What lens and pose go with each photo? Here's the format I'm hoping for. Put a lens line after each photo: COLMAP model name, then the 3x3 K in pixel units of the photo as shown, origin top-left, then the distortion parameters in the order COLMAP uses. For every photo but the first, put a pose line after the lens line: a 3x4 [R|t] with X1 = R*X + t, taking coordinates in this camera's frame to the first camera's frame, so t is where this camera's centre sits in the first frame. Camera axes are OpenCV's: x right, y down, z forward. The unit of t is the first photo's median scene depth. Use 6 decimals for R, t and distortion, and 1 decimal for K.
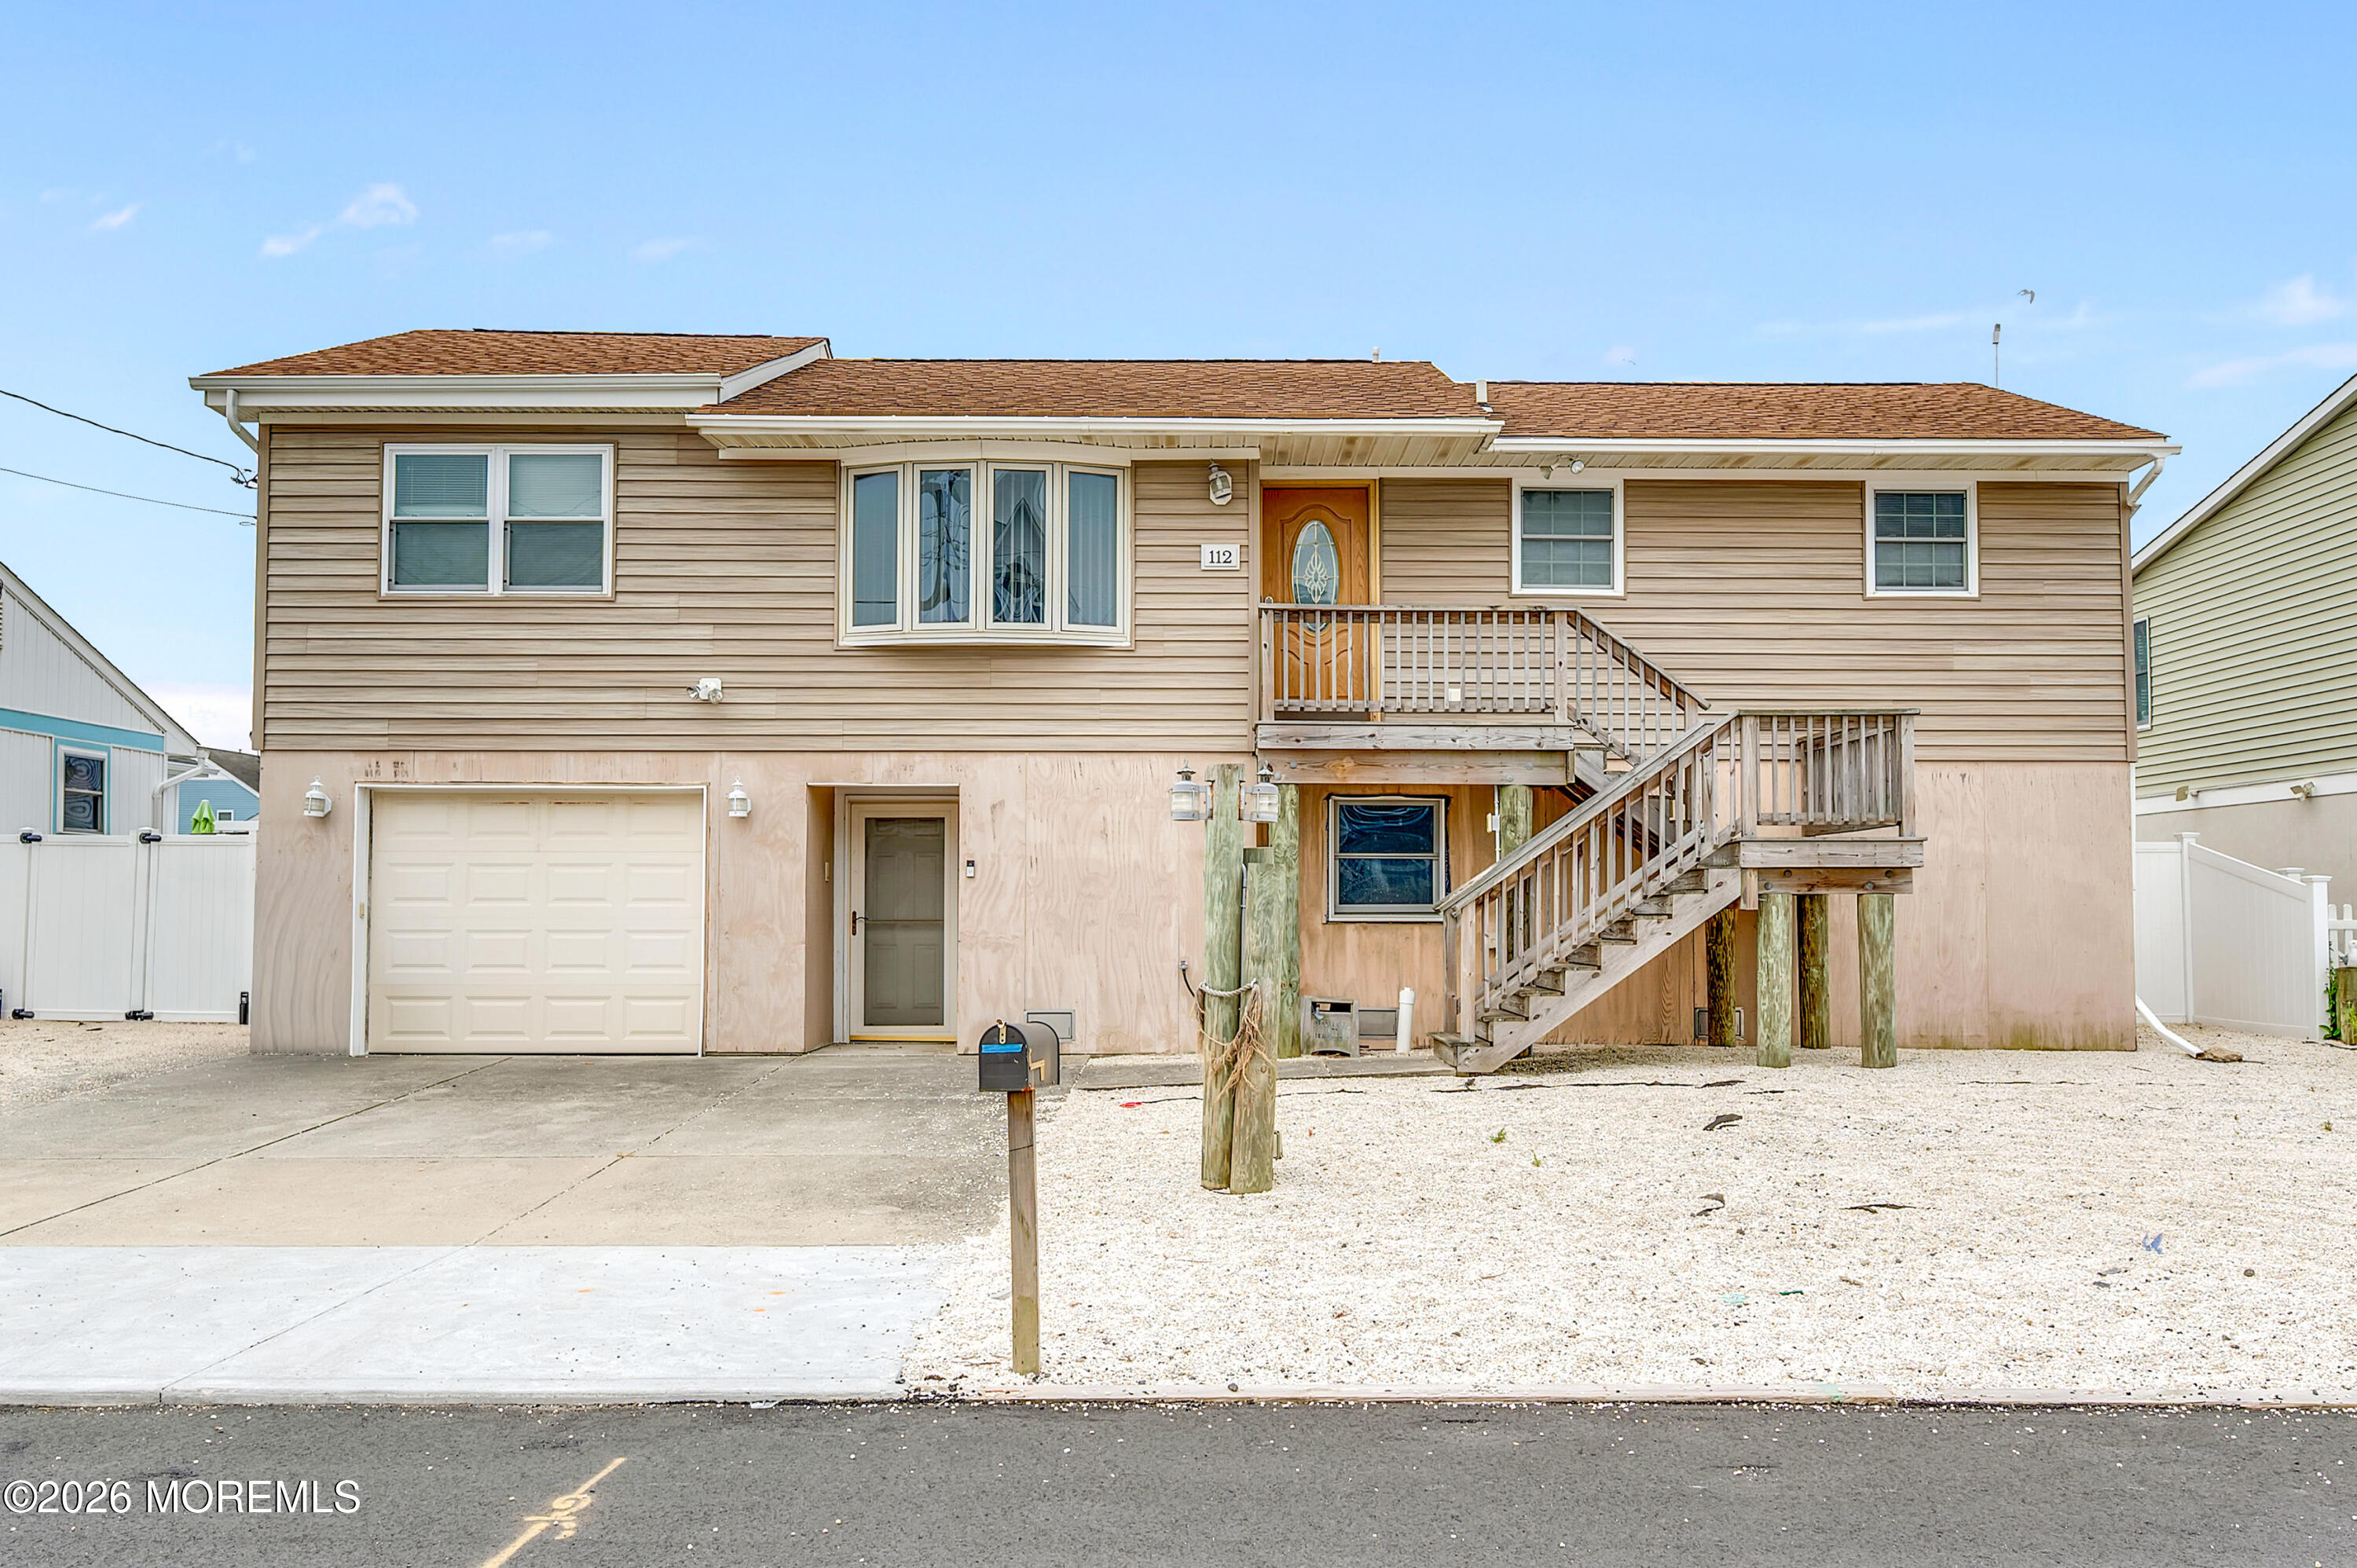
lens RADIAL K [[1906.5, 0, 1217.7], [0, 1906.5, 712.5], [0, 0, 1]] dist [-0.003229, 0.001612]
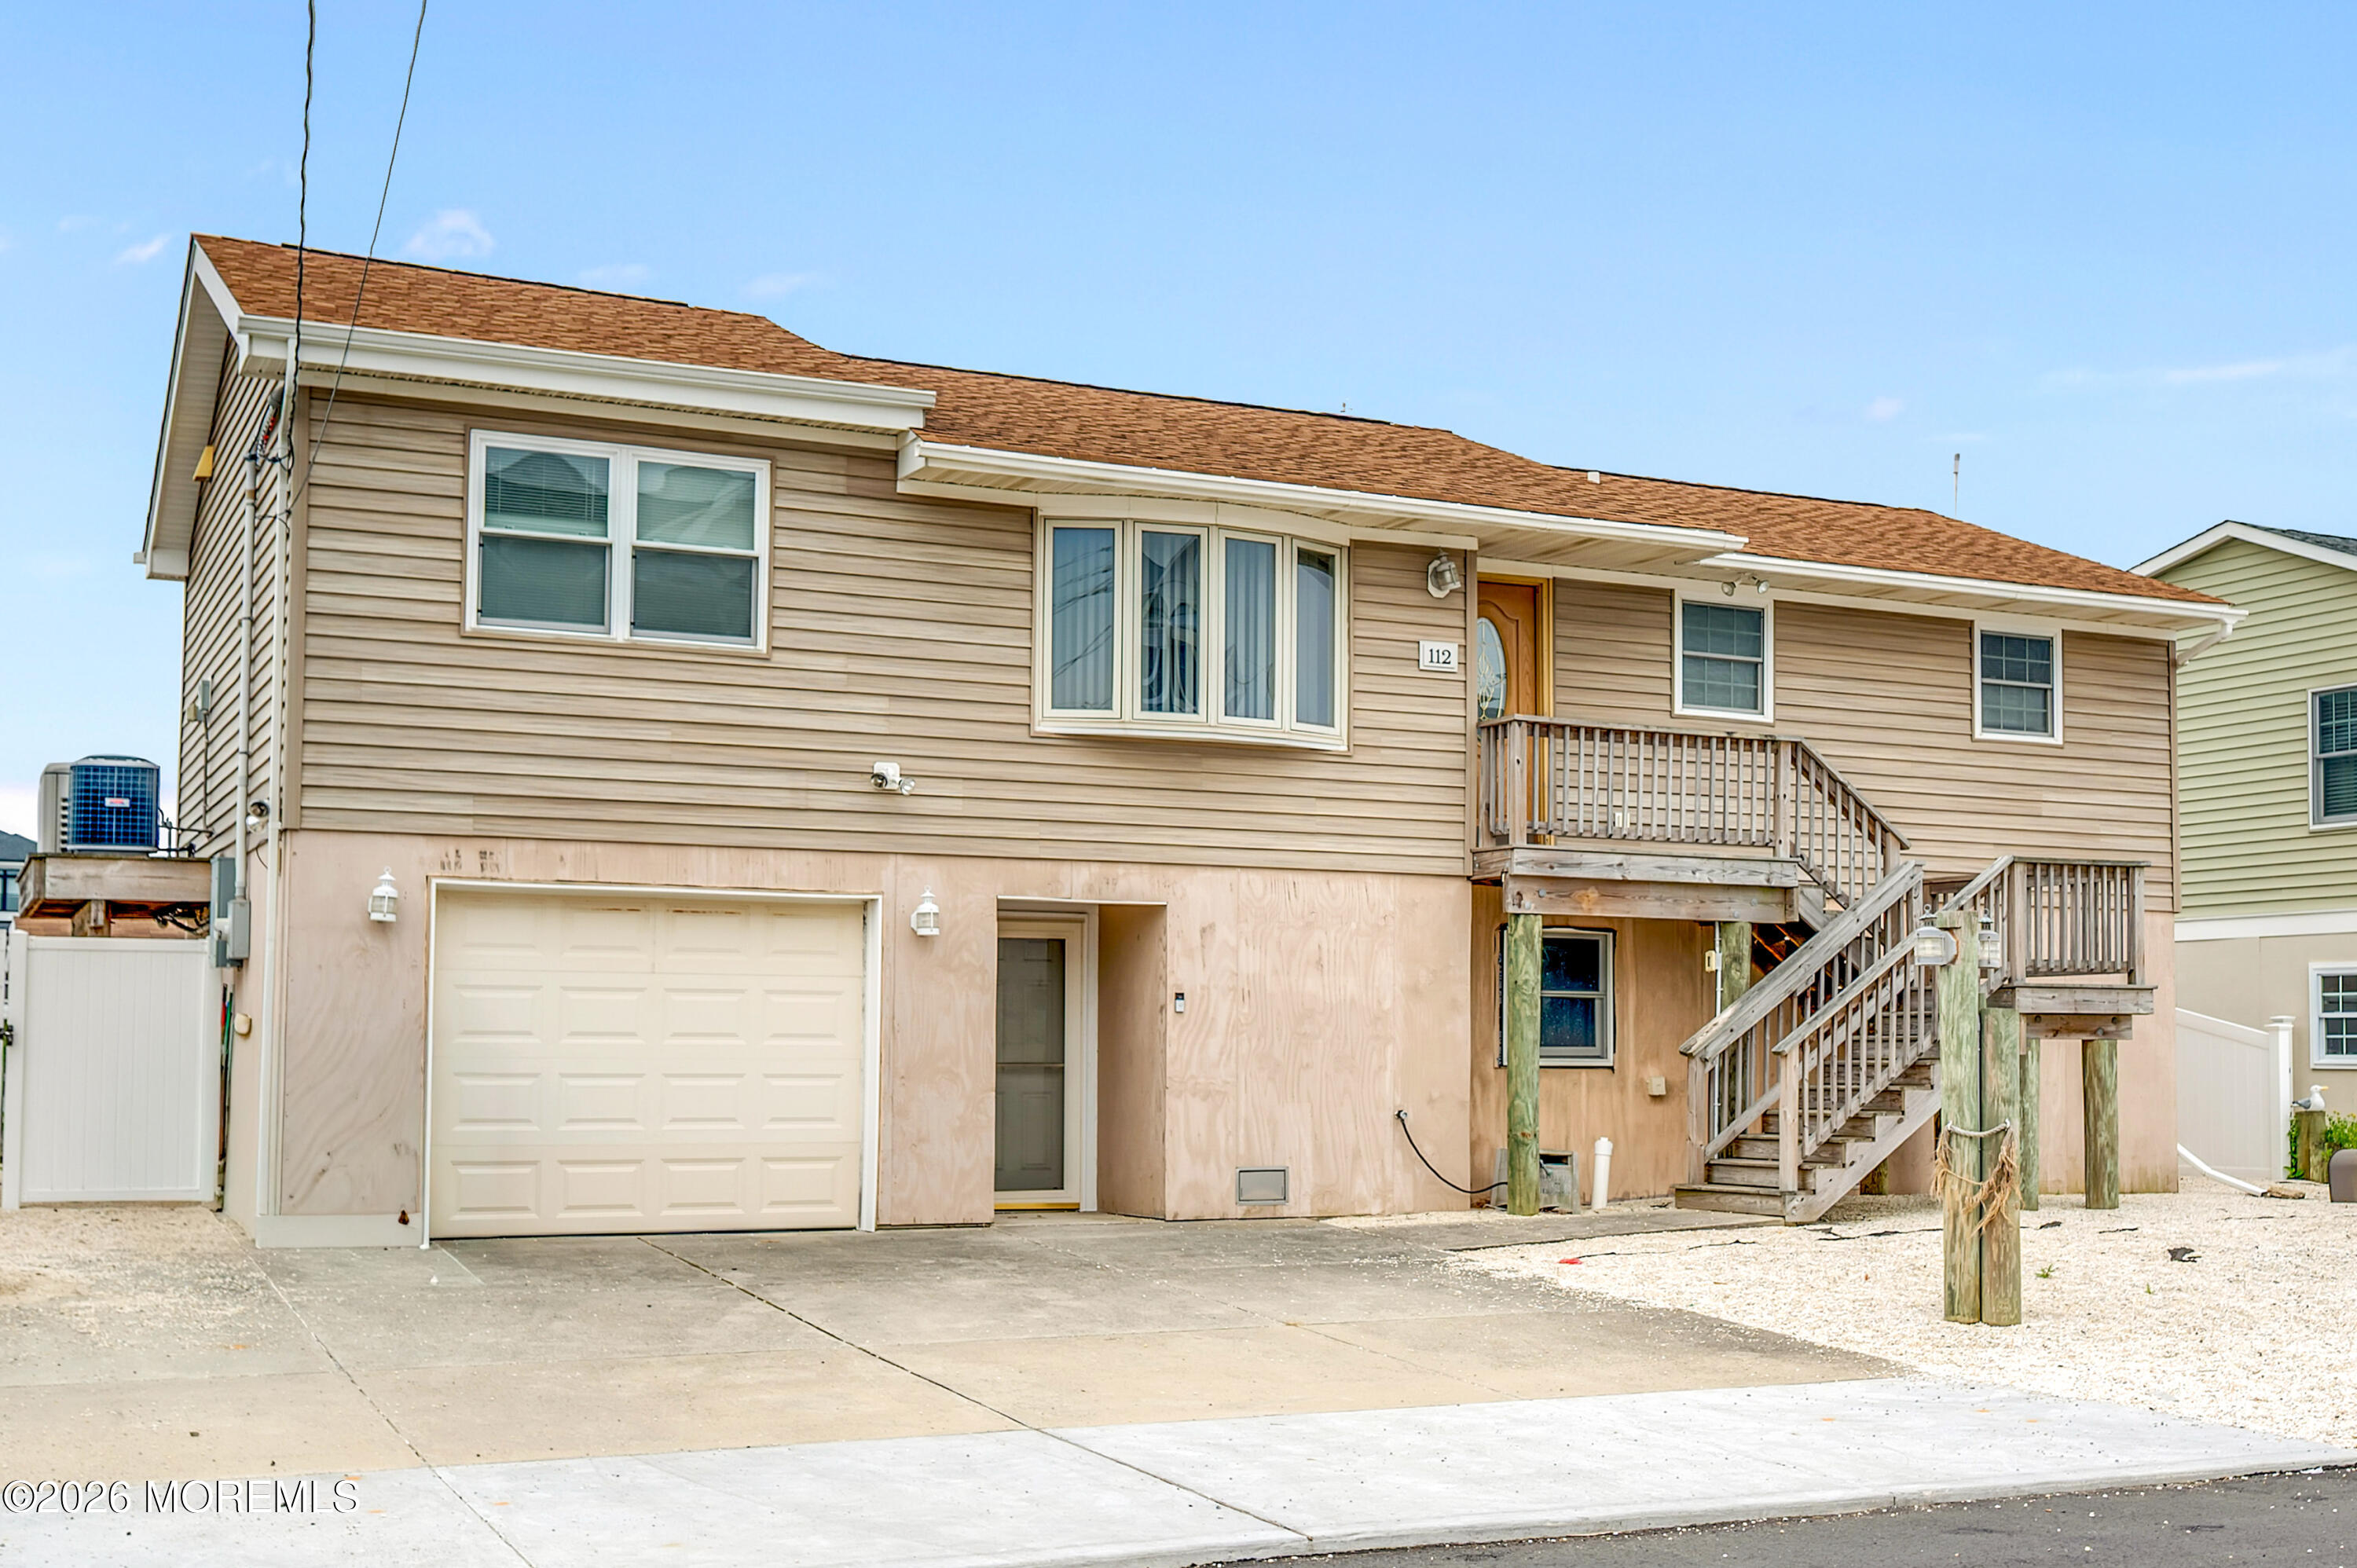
lens RADIAL K [[2635.1, 0, 1179.9], [0, 2635.1, 750.0], [0, 0, 1]] dist [-0.000132, -0.012958]
pose [[0.905409, 0.053072, 0.421210, -0.625806], [-0.047784, 0.998590, -0.023108, -0.003515], [-0.421843, 0.000795, 0.906669, -0.066987]]
